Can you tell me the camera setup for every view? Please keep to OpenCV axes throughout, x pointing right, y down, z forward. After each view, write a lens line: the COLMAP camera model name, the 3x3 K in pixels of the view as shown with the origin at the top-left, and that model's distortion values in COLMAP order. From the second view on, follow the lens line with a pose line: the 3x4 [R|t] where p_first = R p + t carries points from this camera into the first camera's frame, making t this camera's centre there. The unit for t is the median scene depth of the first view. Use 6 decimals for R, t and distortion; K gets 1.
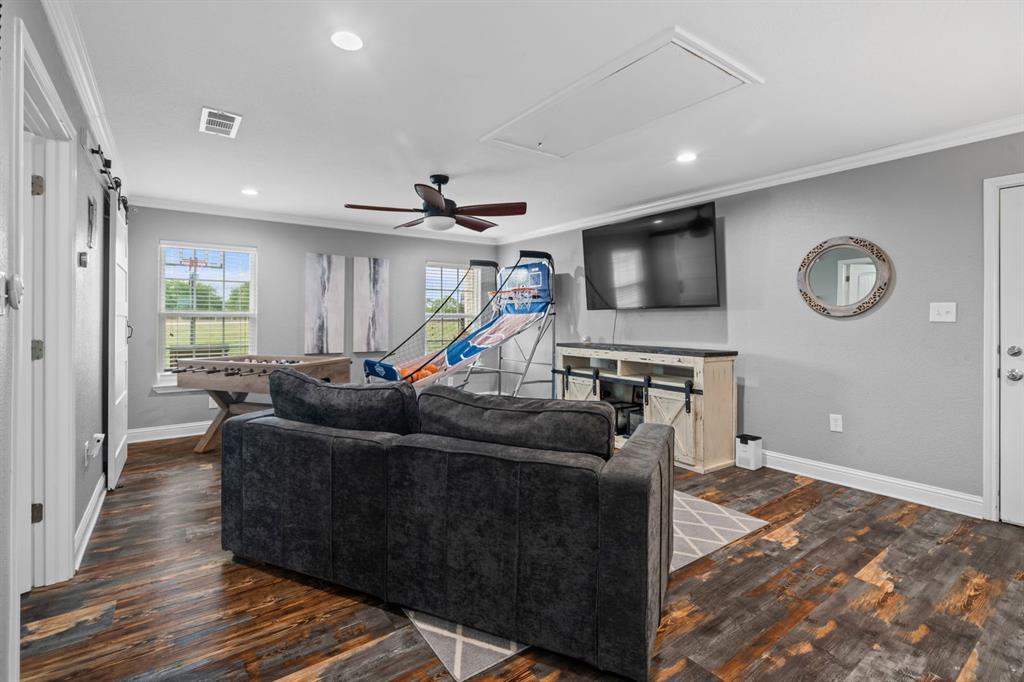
lens RADIAL K [[471.5, 0, 509.2], [0, 471.5, 309.6], [0, 0, 1]] dist [-0.003869, 0.000312]
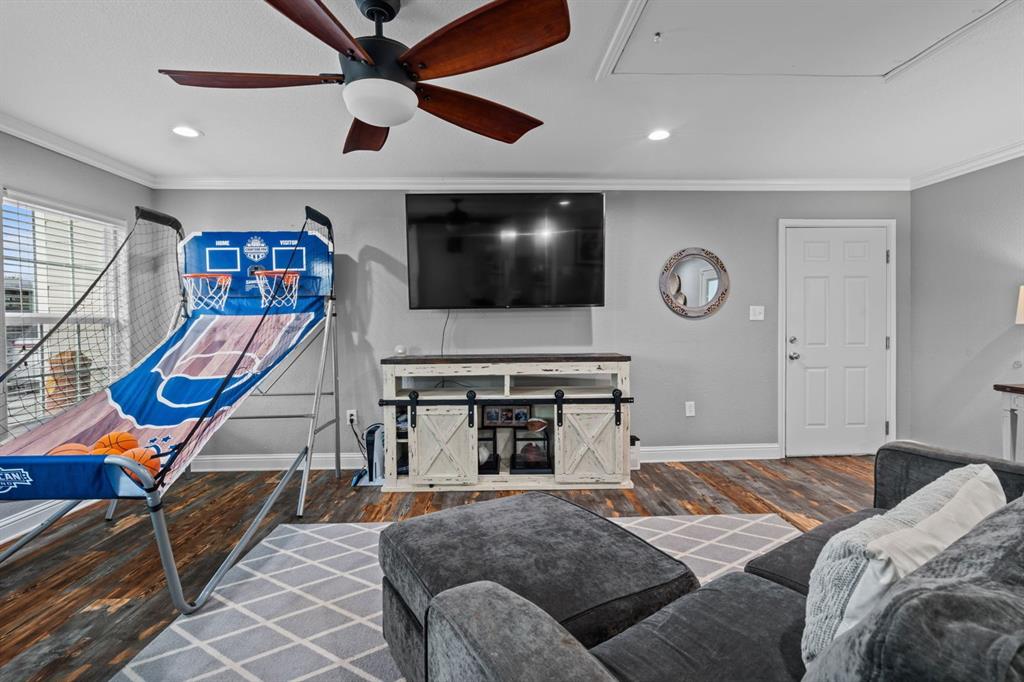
lens RADIAL K [[470.1, 0, 507.8], [0, 470.1, 316.7], [0, 0, 1]] dist [-0.001538, 0.000512]
pose [[0.551706, -0.001444, 0.834038, -0.401079], [-0.005259, 0.999973, 0.005210, 0.008840], [-0.834022, -0.007260, 0.551683, 0.579224]]
